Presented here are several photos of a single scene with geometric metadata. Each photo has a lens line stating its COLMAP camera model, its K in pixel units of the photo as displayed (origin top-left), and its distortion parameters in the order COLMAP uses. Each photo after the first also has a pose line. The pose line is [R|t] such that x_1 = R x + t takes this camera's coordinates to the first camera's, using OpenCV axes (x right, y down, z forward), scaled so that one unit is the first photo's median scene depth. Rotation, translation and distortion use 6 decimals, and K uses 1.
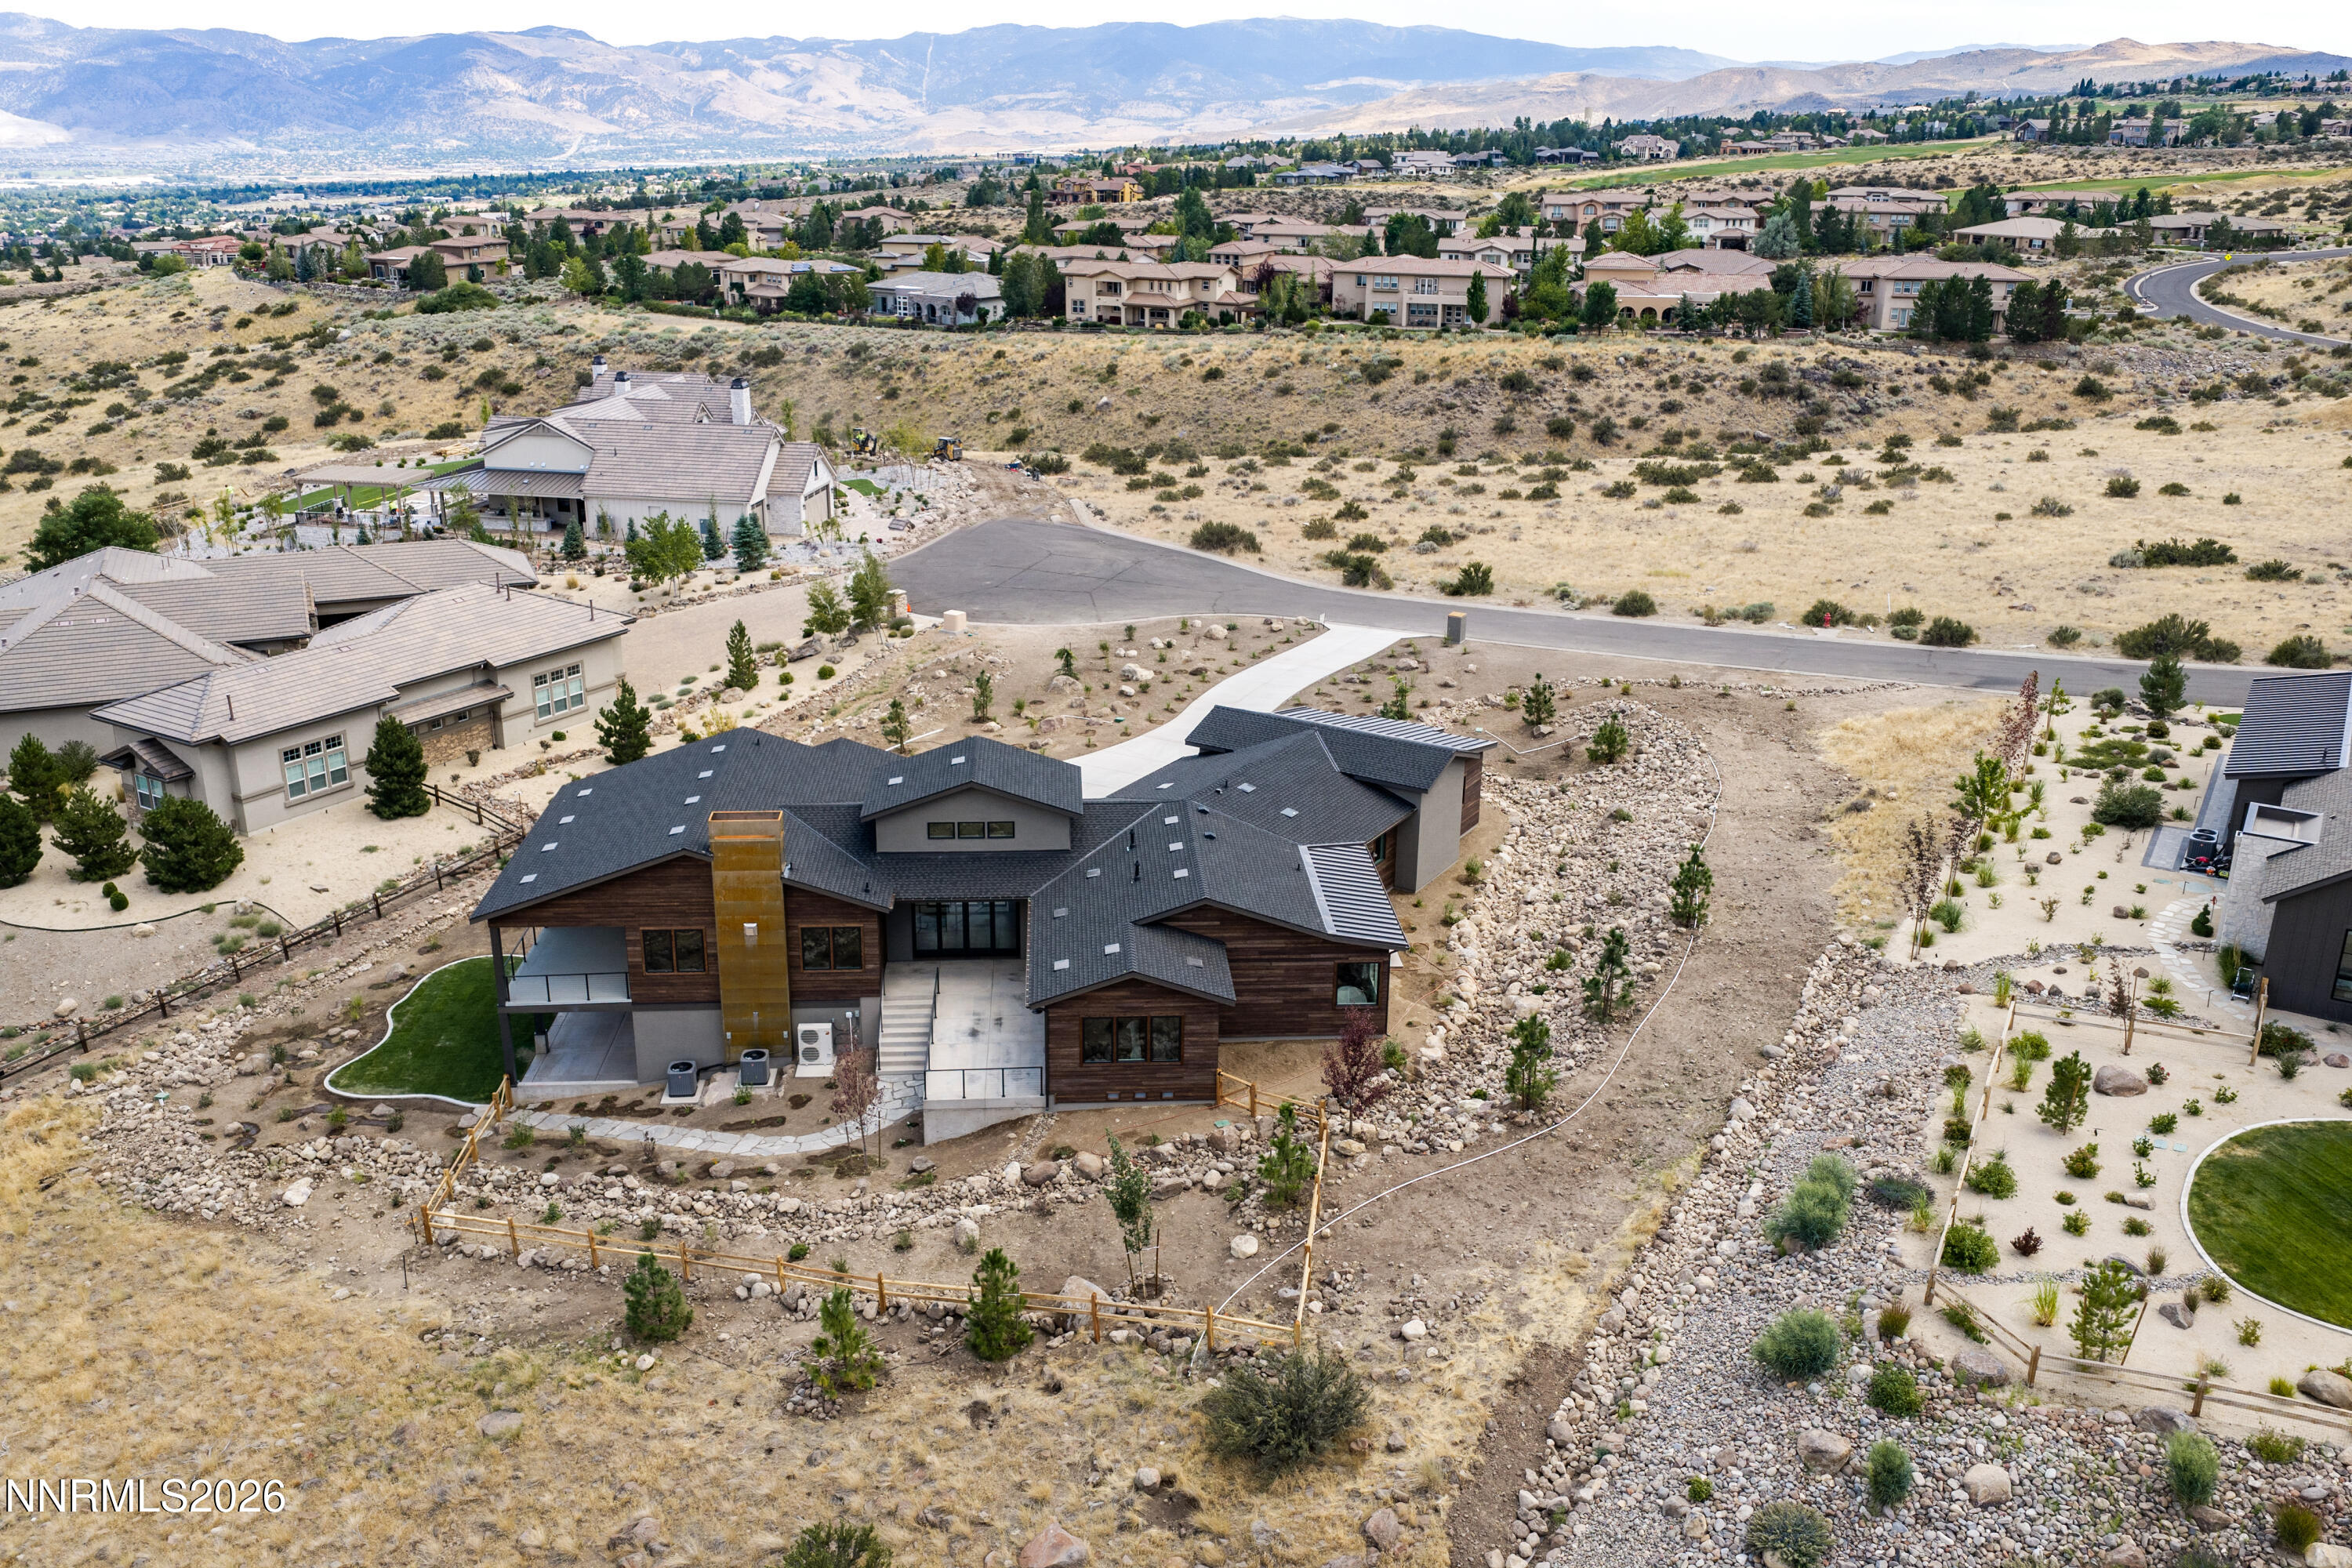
lens RADIAL K [[1943.1, 0, 1171.7], [0, 1943.1, 776.8], [0, 0, 1]] dist [0.012539, -0.017634]
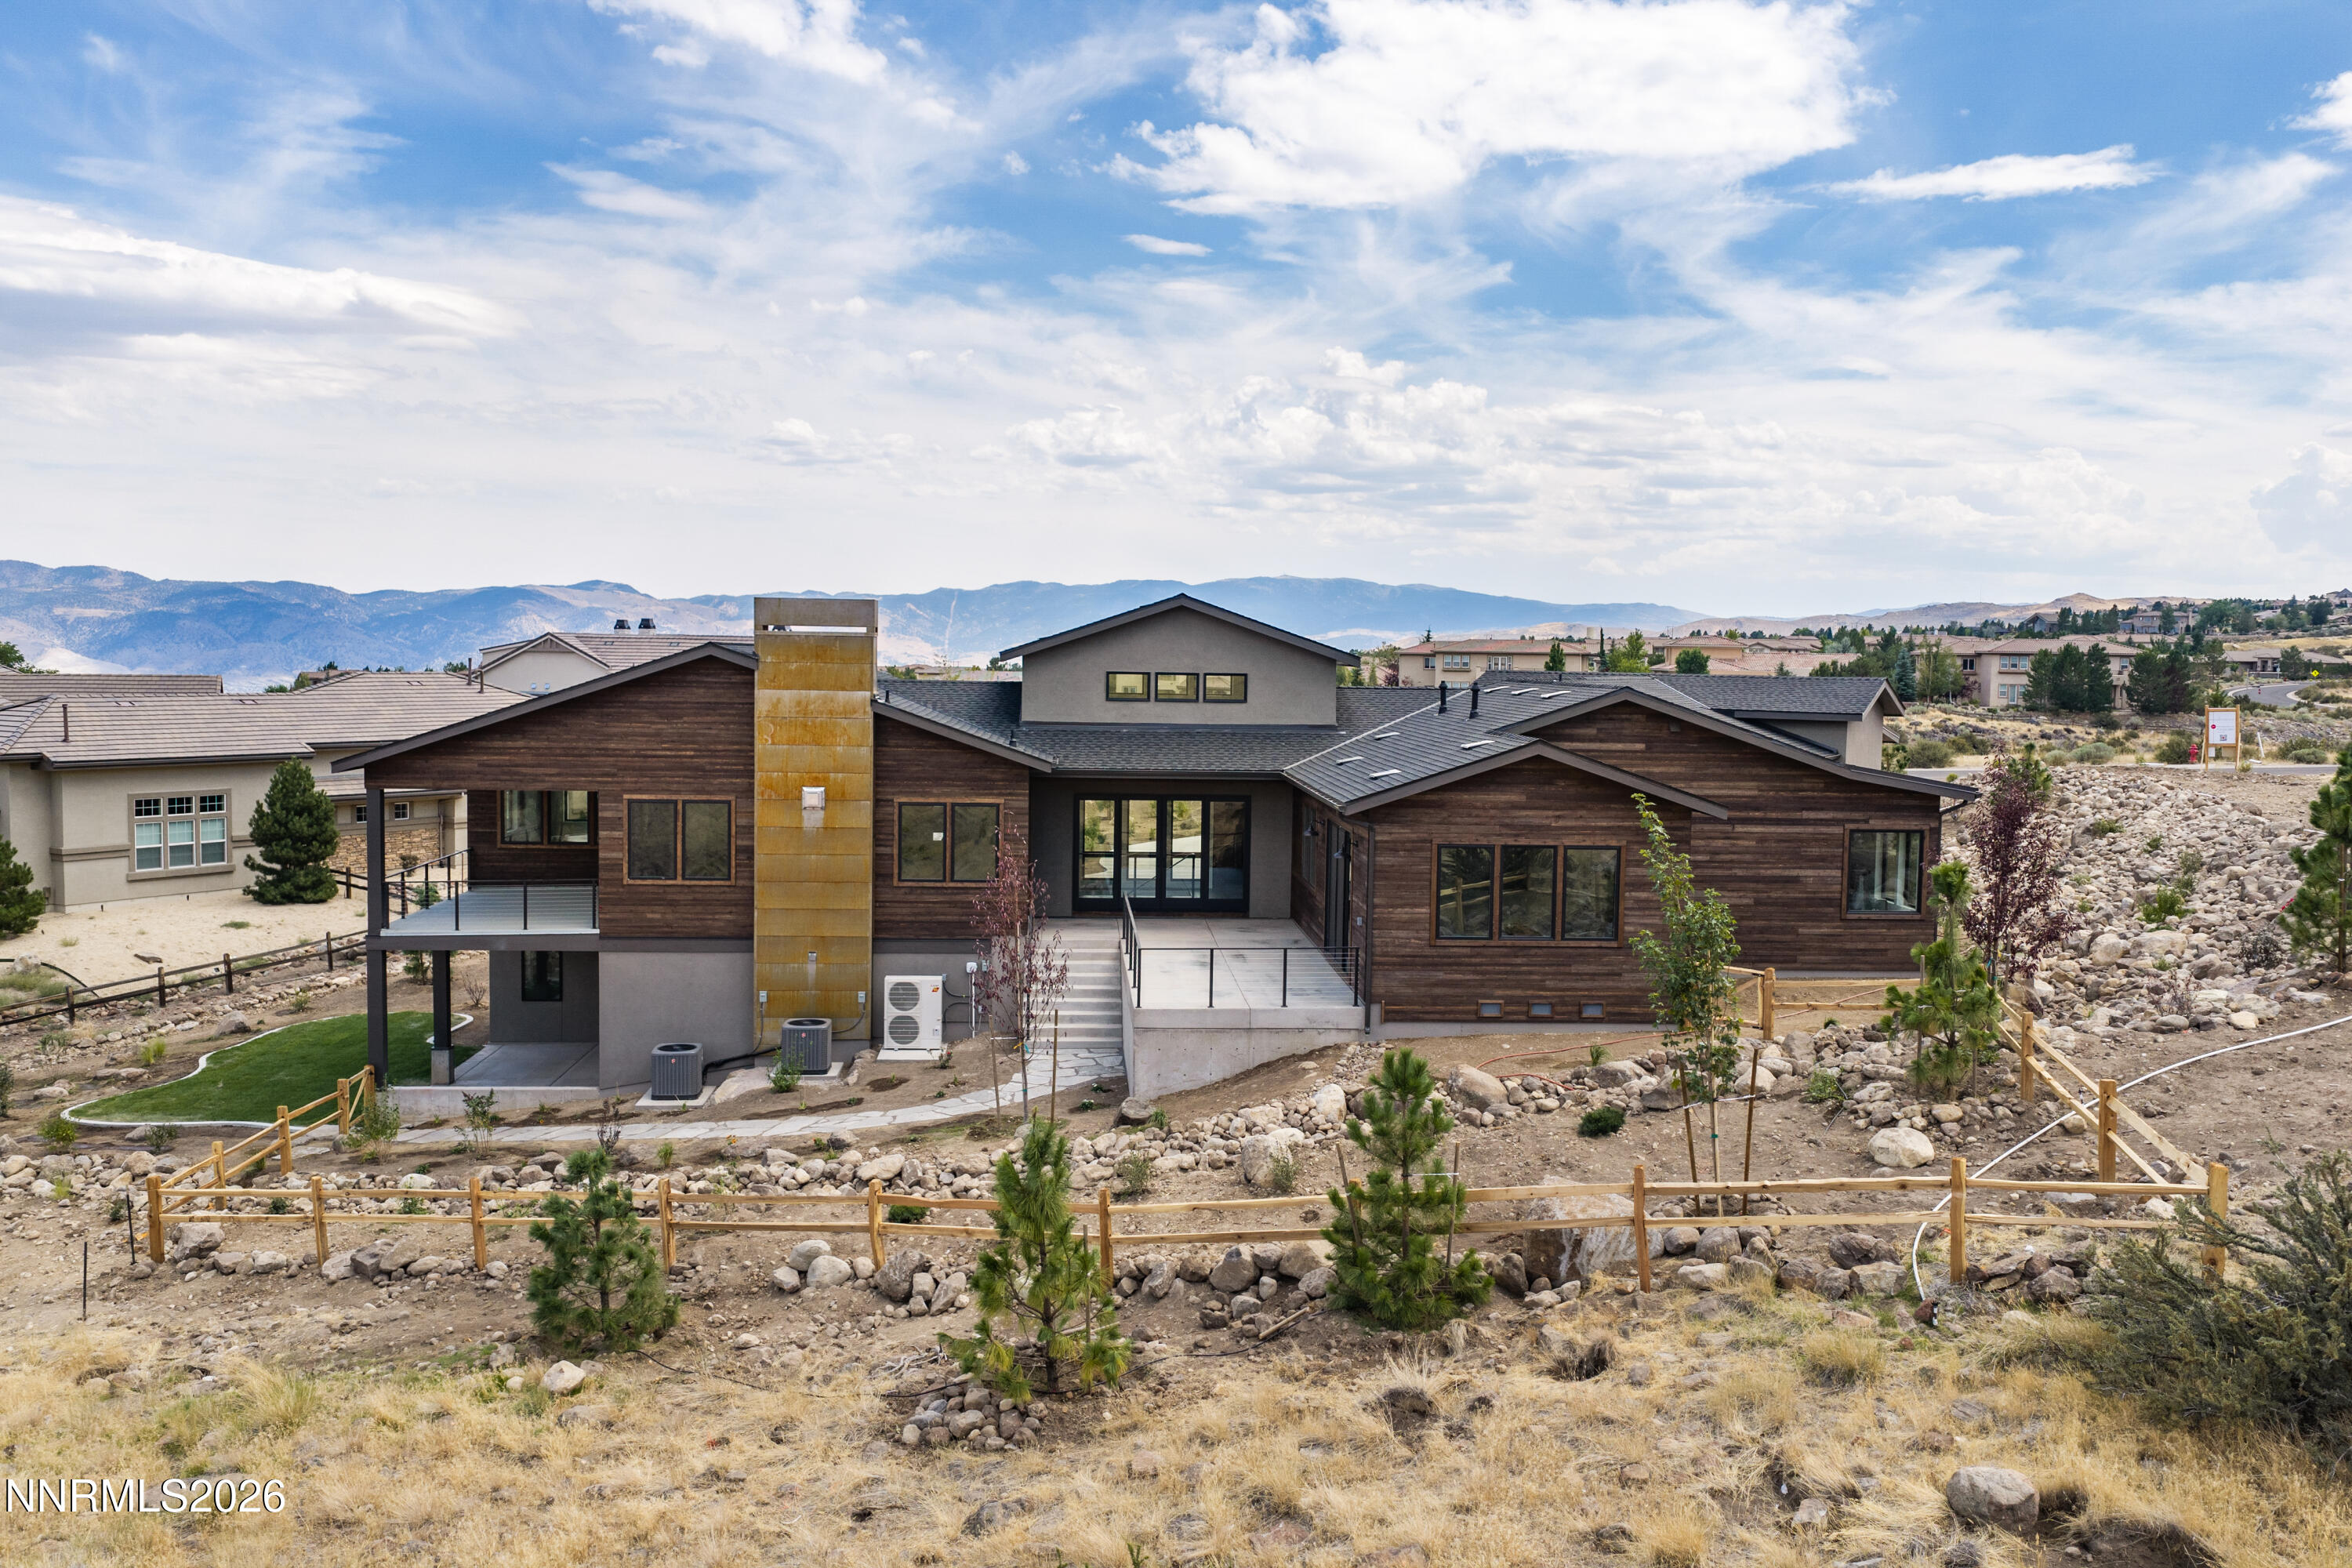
lens RADIAL K [[1943.1, 0, 1171.7], [0, 1943.1, 776.8], [0, 0, 1]] dist [0.012539, -0.017634]
pose [[0.999977, 0.006042, -0.003043, -0.107296], [-0.006635, 0.963675, -0.266997, 0.226937], [0.001319, 0.267011, 0.963693, 0.435592]]
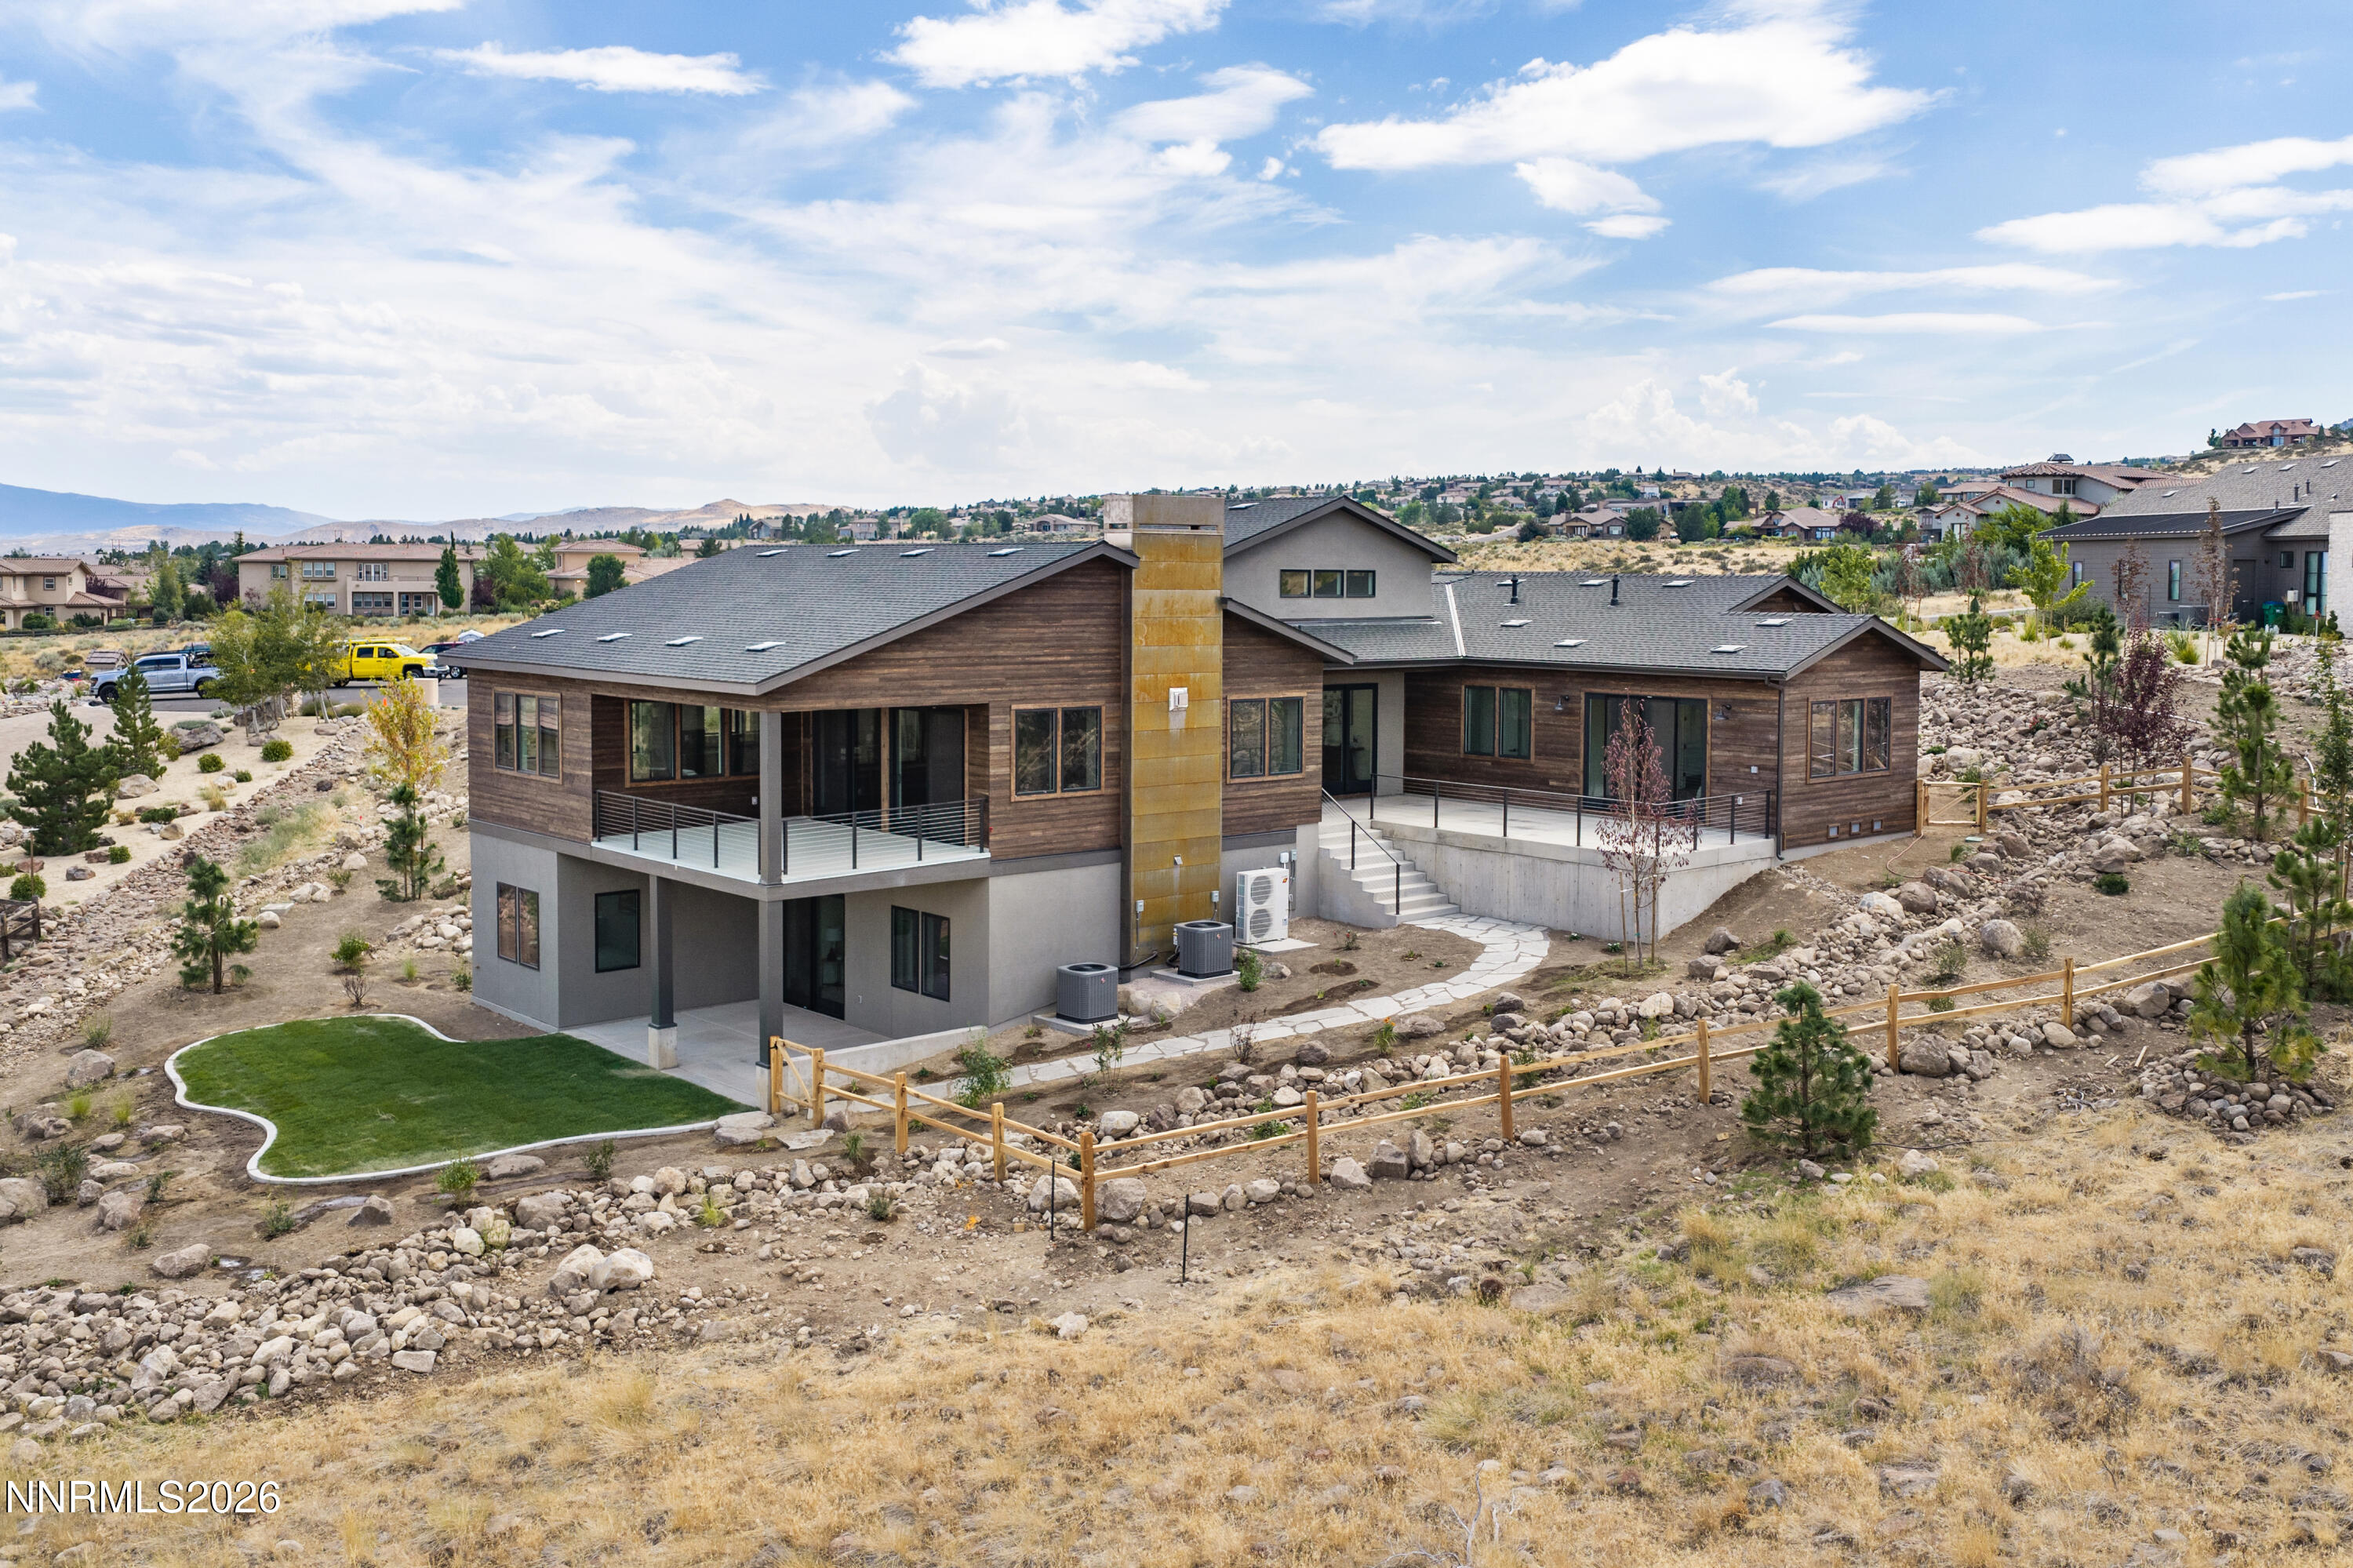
lens RADIAL K [[2093.1, 0, 1176.5], [0, 2093.1, 784.0], [0, 0, 1]] dist [0.009995, -0.007463]
pose [[0.787811, -0.064826, 0.612496, -0.595315], [0.202495, 0.966425, -0.158170, 0.199553], [-0.581678, 0.248636, 0.774487, 0.528916]]
